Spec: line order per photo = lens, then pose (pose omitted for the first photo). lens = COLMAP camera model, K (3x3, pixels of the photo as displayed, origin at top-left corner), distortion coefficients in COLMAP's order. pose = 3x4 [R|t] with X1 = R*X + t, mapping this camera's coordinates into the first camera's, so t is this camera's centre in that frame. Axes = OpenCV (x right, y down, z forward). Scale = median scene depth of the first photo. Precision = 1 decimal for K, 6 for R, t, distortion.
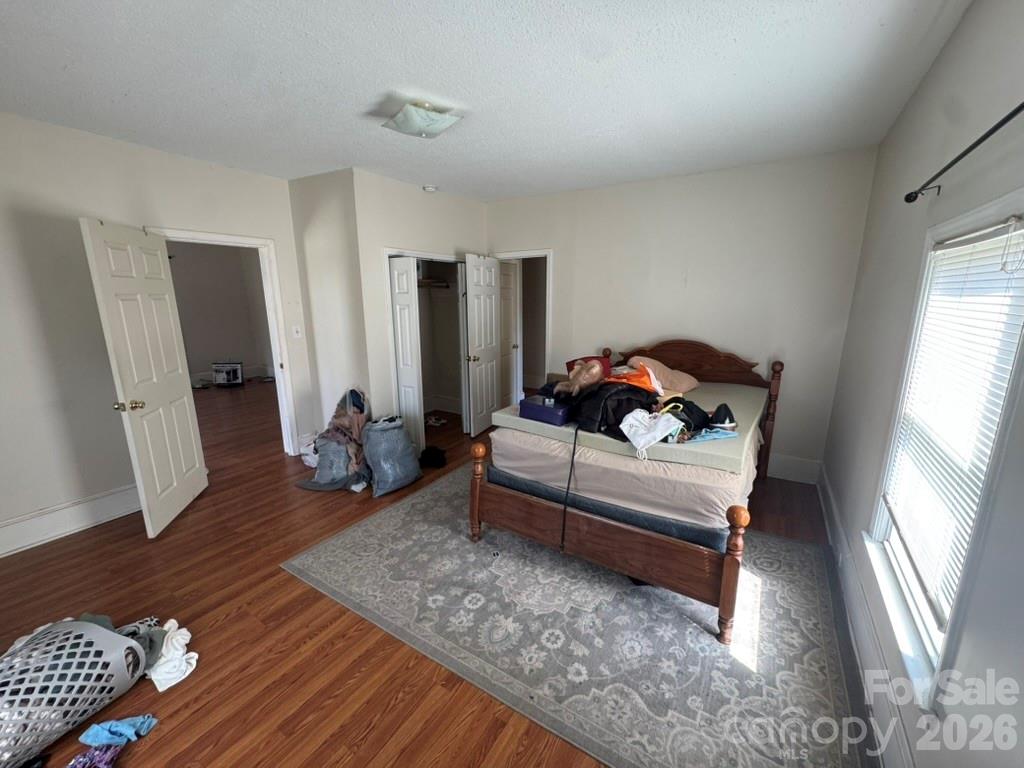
lens RADIAL K [[412.2, 0, 513.9], [0, 412.2, 386.2], [0, 0, 1]] dist [0.011738, -0.000772]
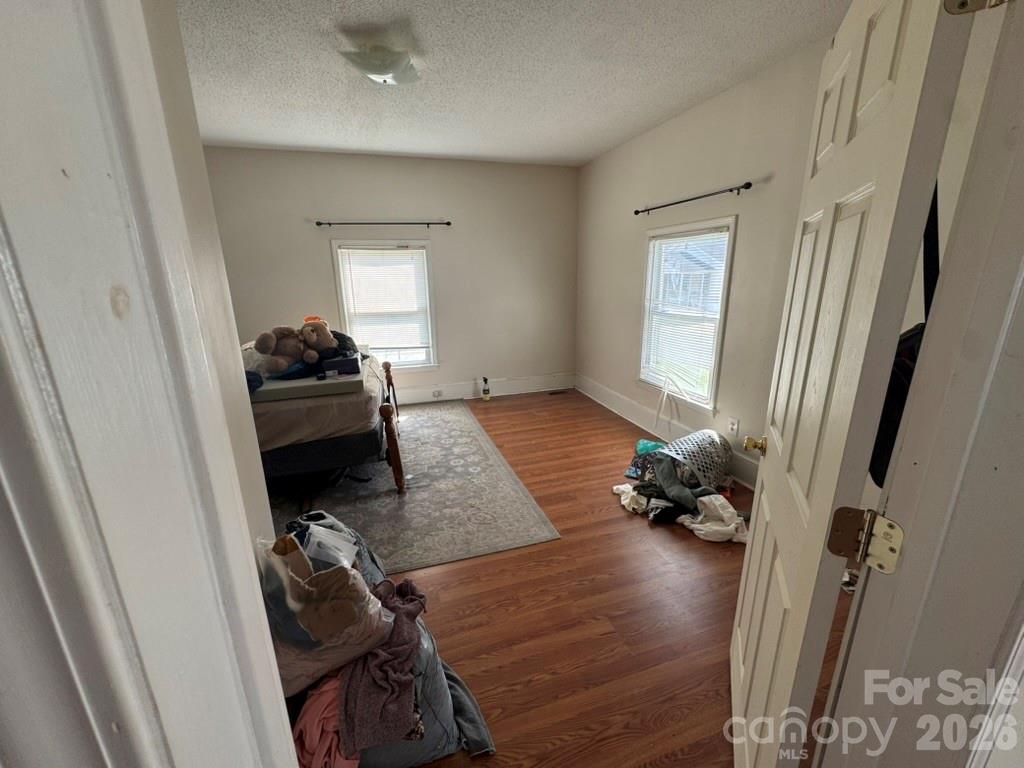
lens RADIAL K [[412.2, 0, 512.1], [0, 412.2, 386.0], [0, 0, 1]] dist [0.011738, -0.000772]
pose [[-0.765877, -0.150783, 0.625058, -1.306338], [0.155443, 0.899862, 0.407536, -0.363098], [-0.623915, 0.409283, -0.665745, 1.995213]]
